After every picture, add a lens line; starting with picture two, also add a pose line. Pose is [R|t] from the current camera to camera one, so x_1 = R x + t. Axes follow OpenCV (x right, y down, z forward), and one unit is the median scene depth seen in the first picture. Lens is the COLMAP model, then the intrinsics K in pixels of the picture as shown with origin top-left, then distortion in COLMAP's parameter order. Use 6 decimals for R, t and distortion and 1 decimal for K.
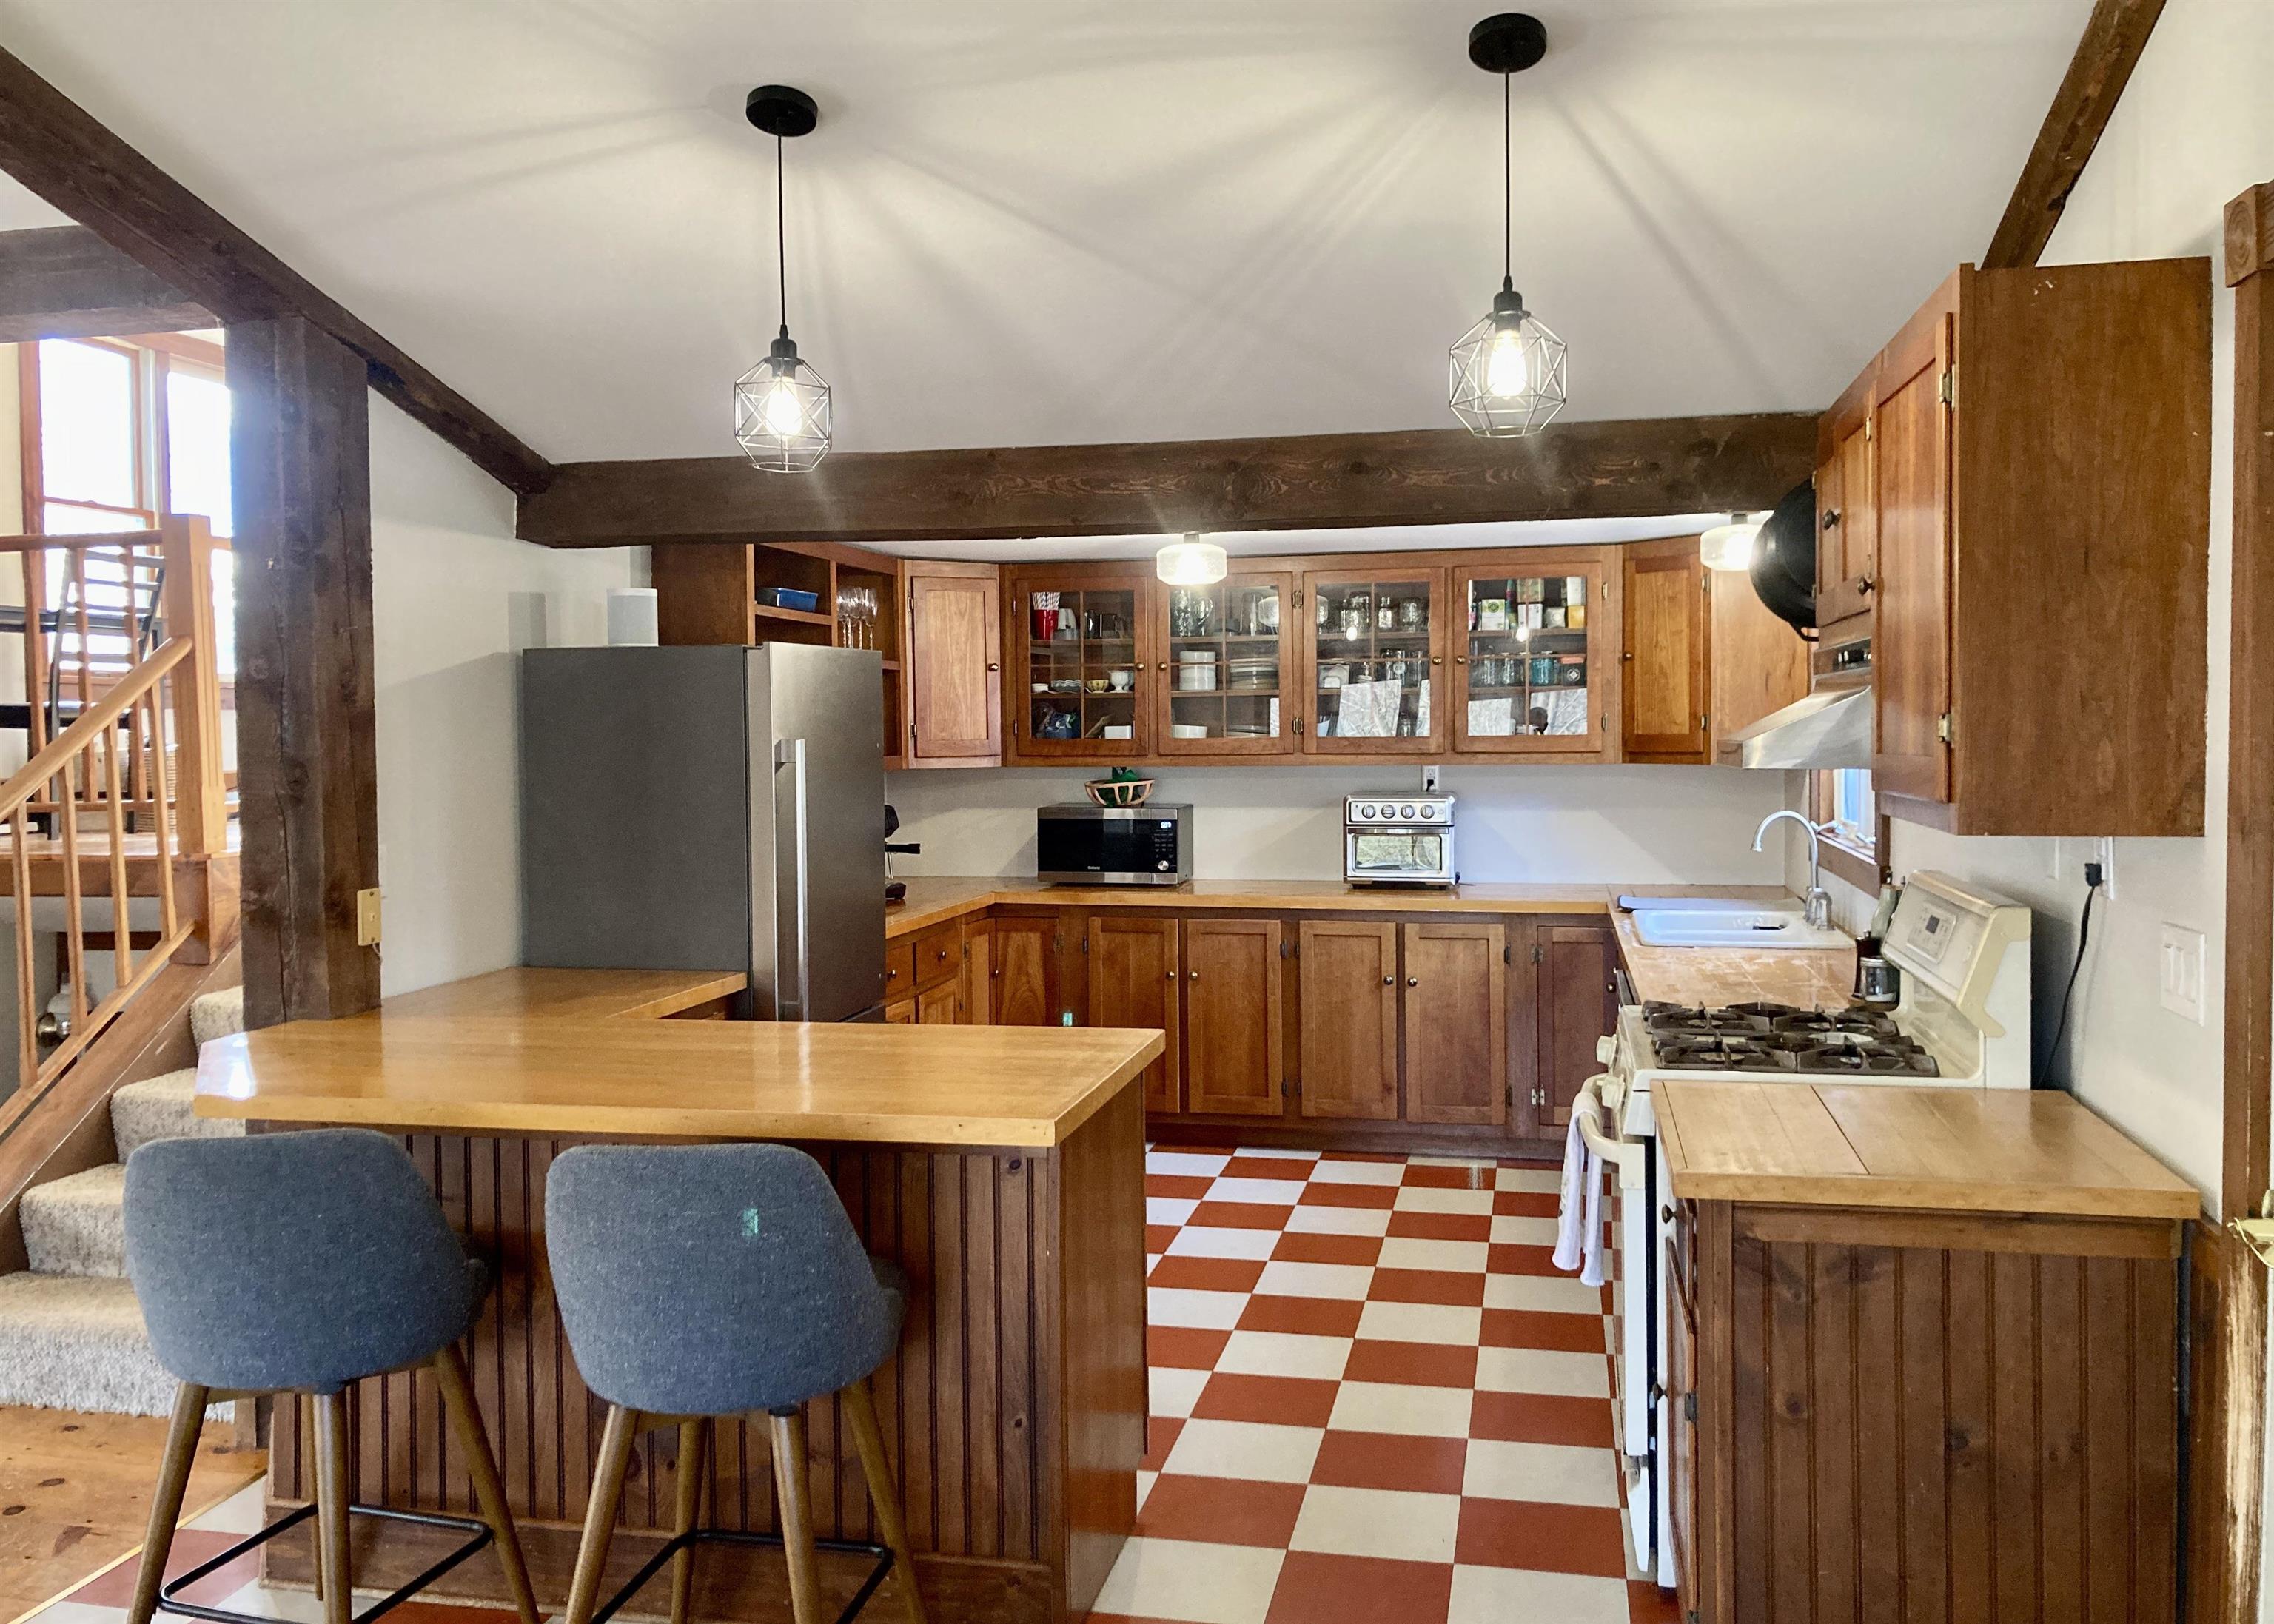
lens RADIAL K [[1852.5, 0, 1134.2], [0, 1852.5, 763.3], [0, 0, 1]] dist [0.031626, -0.013362]
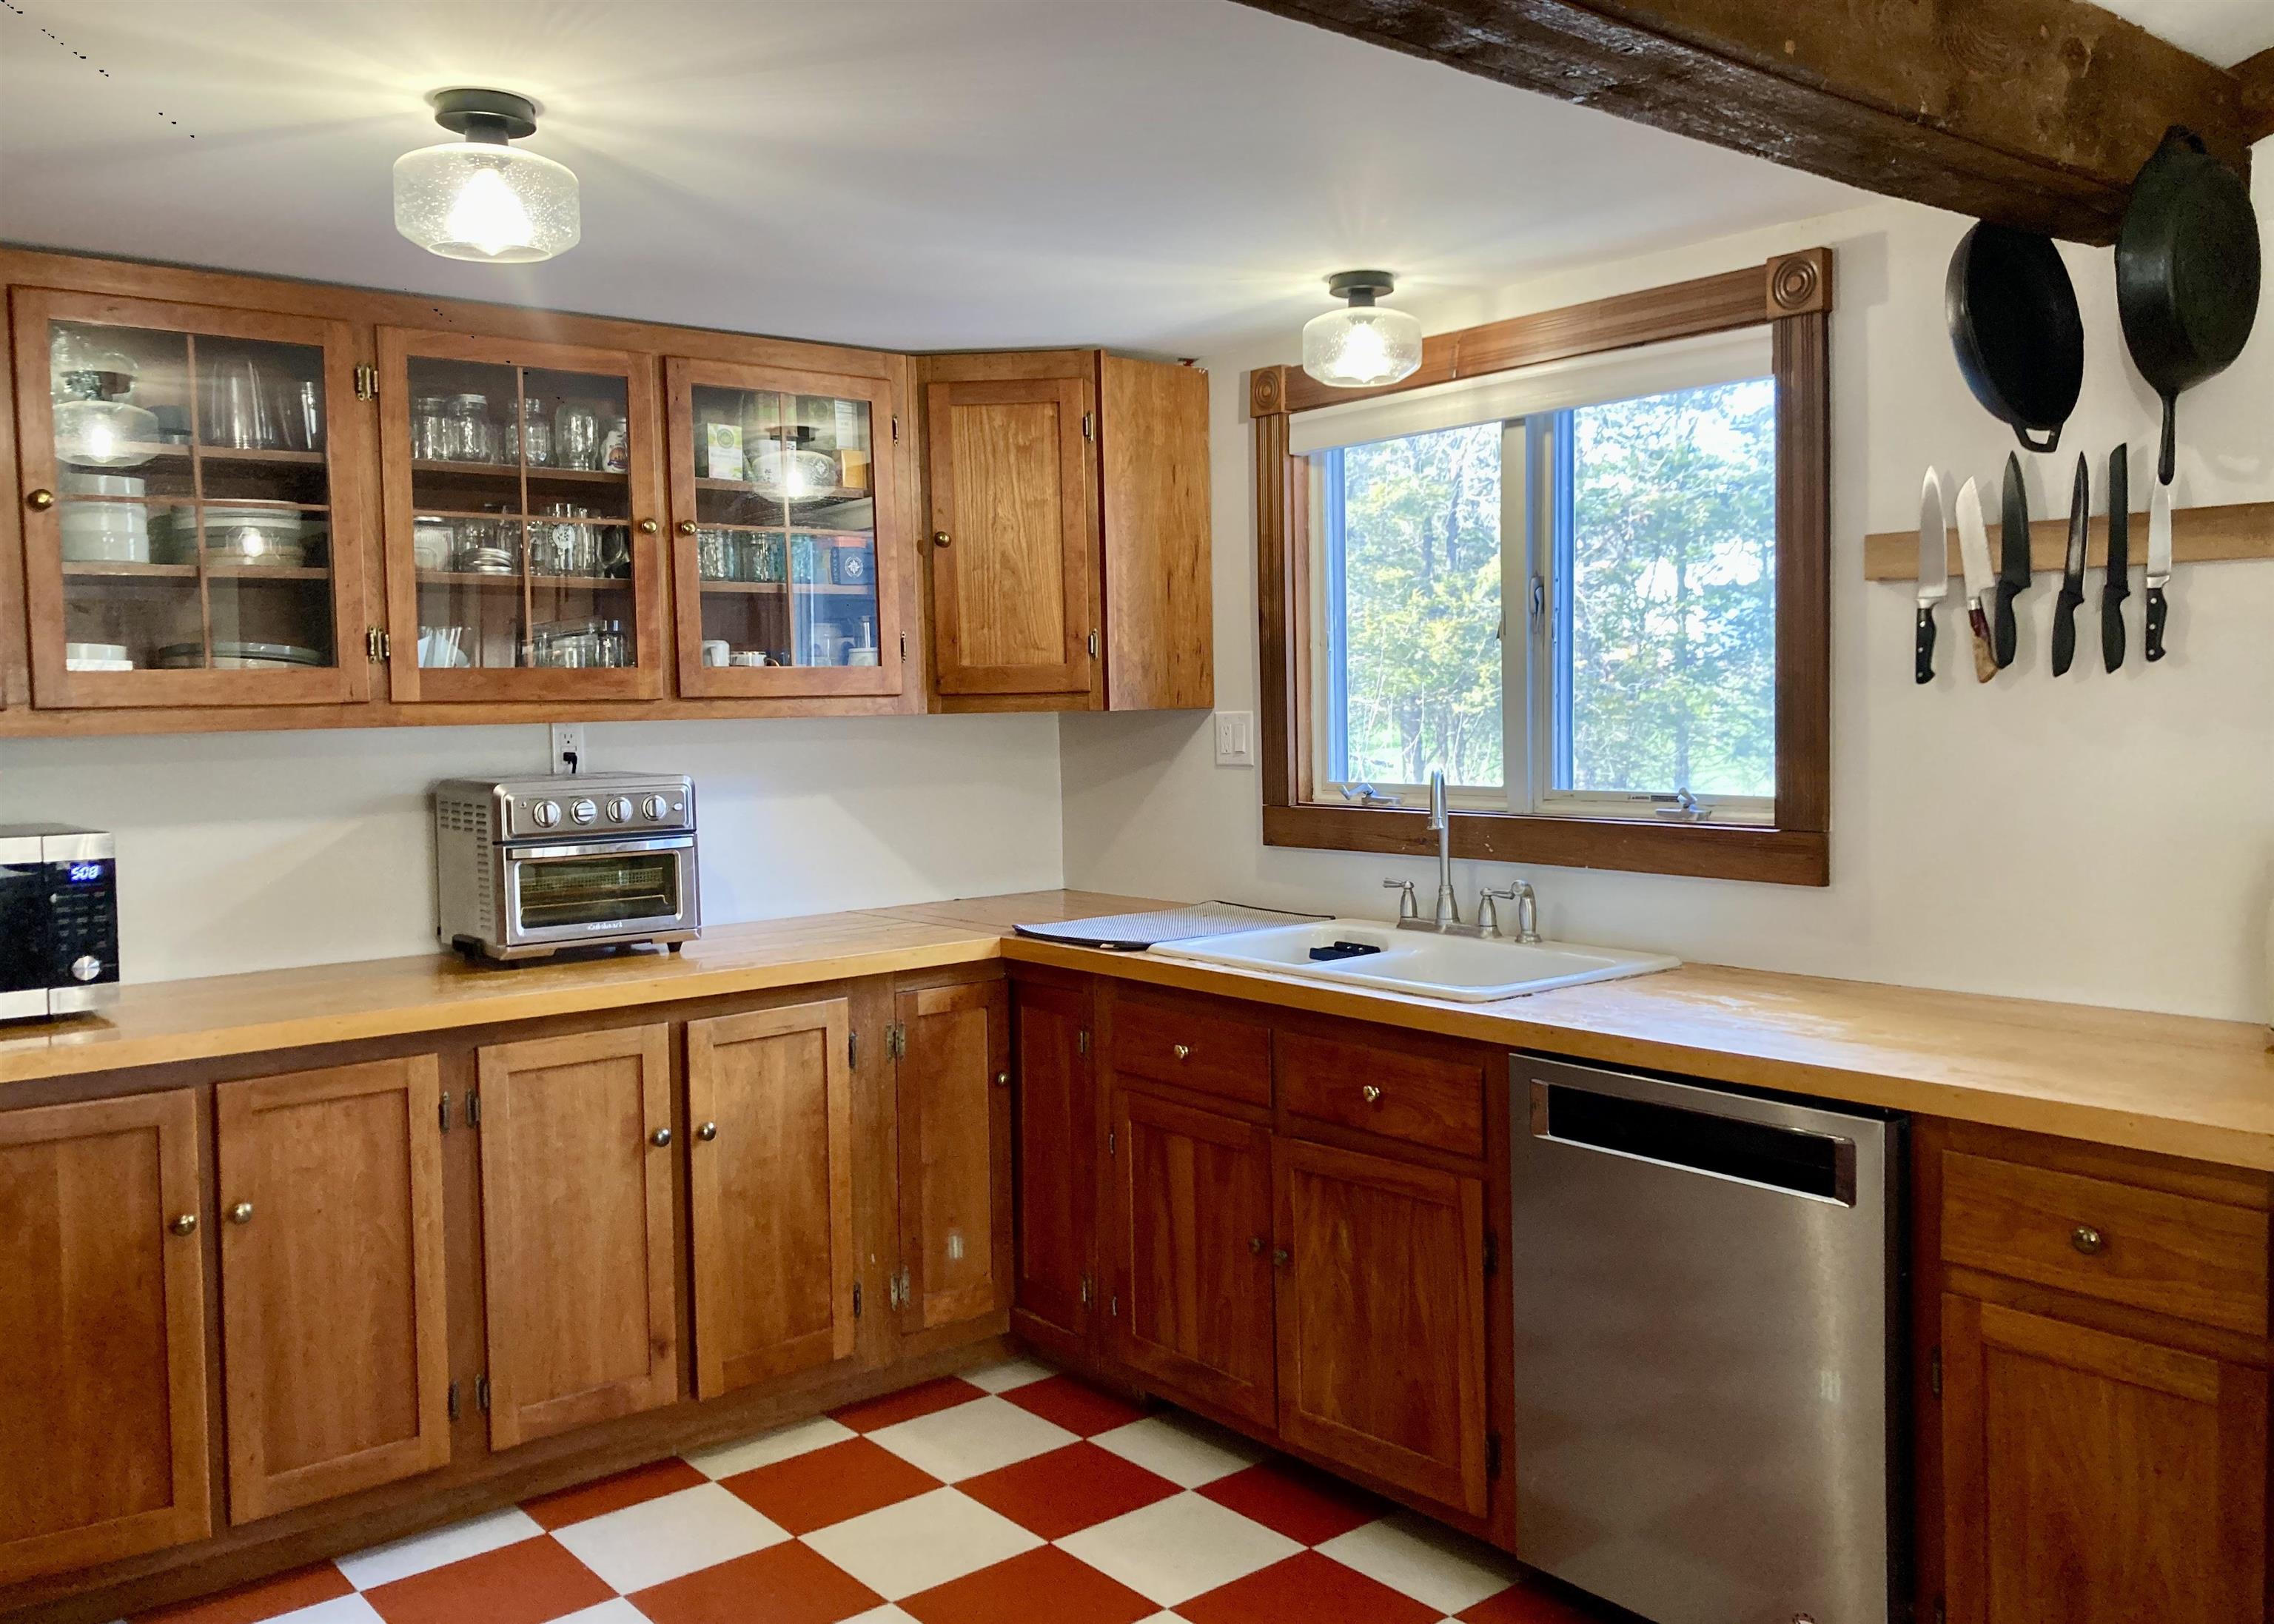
lens RADIAL K [[1860.5, 0, 1159.3], [0, 1860.5, 783.7], [0, 0, 1]] dist [0.088322, -0.156494]
pose [[0.605877, -0.038118, 0.794644, -0.187163], [0.031028, 0.999224, 0.024274, 0.010661], [-0.794953, 0.009949, 0.606590, 0.568323]]
